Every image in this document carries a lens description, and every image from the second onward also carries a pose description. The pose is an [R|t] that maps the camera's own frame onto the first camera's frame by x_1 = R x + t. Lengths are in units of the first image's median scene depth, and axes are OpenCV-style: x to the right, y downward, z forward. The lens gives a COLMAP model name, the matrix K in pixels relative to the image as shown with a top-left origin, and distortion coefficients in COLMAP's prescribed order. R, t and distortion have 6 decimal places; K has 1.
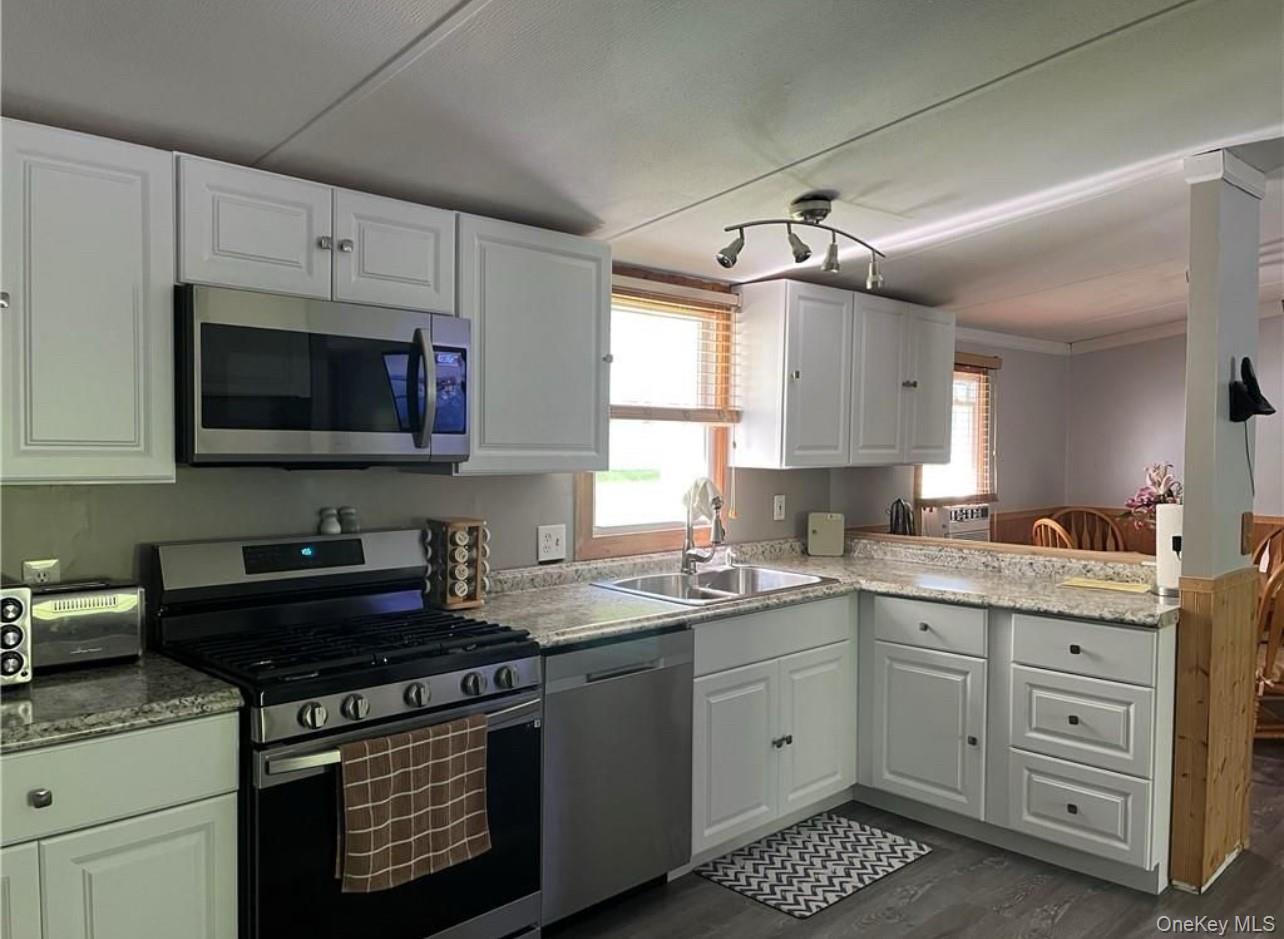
lens RADIAL K [[977.3, 0, 631.4], [0, 977.3, 484.7], [0, 0, 1]] dist [0.068470, -0.051238]
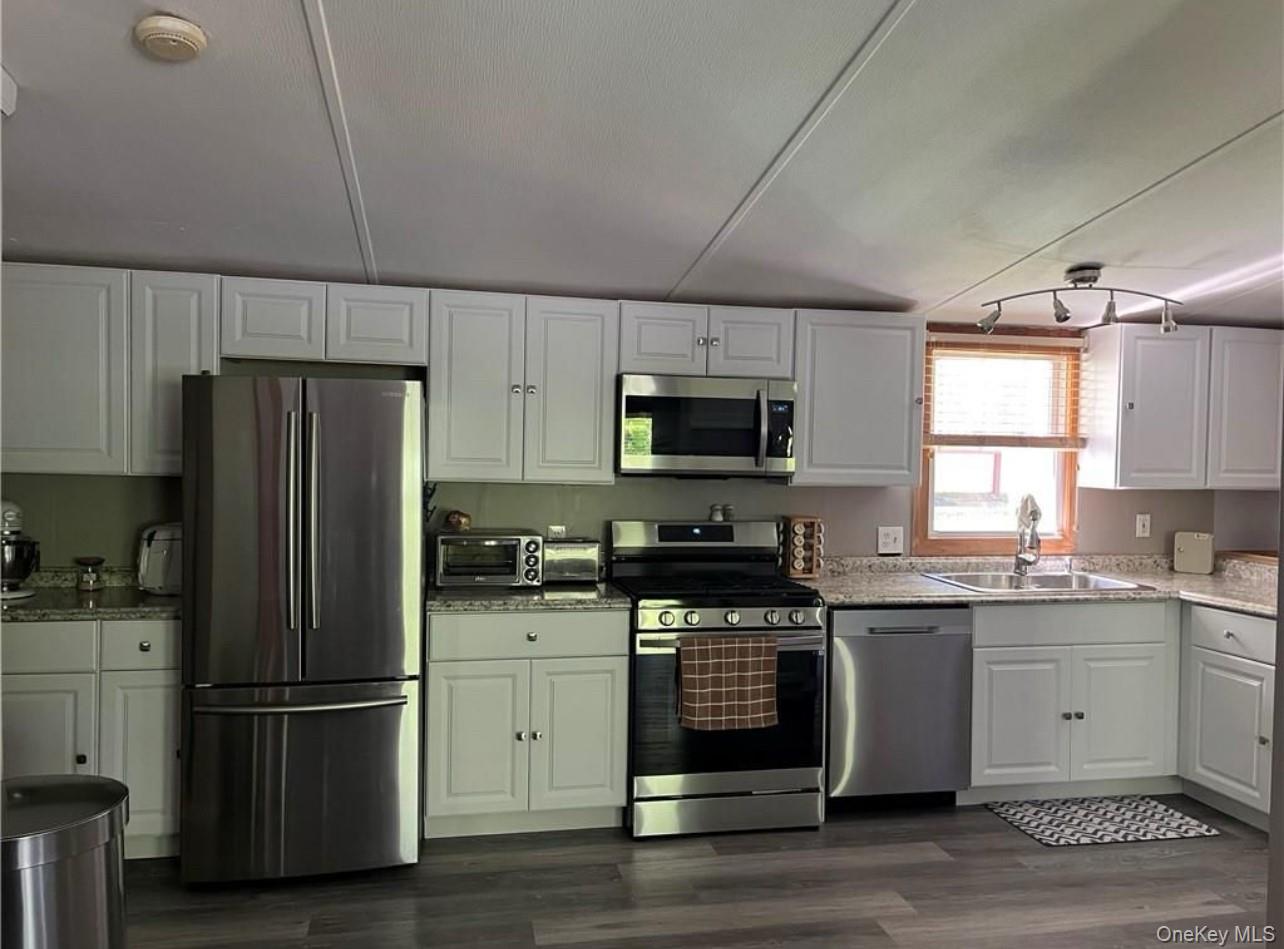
lens RADIAL K [[977.3, 0, 631.4], [0, 977.3, 474.6], [0, 0, 1]] dist [0.068470, -0.051238]
pose [[0.838423, 0.012776, -0.544870, 0.394582], [-0.031484, 0.999191, -0.025018, 0.017233], [0.544110, 0.038131, 0.838147, -0.344325]]
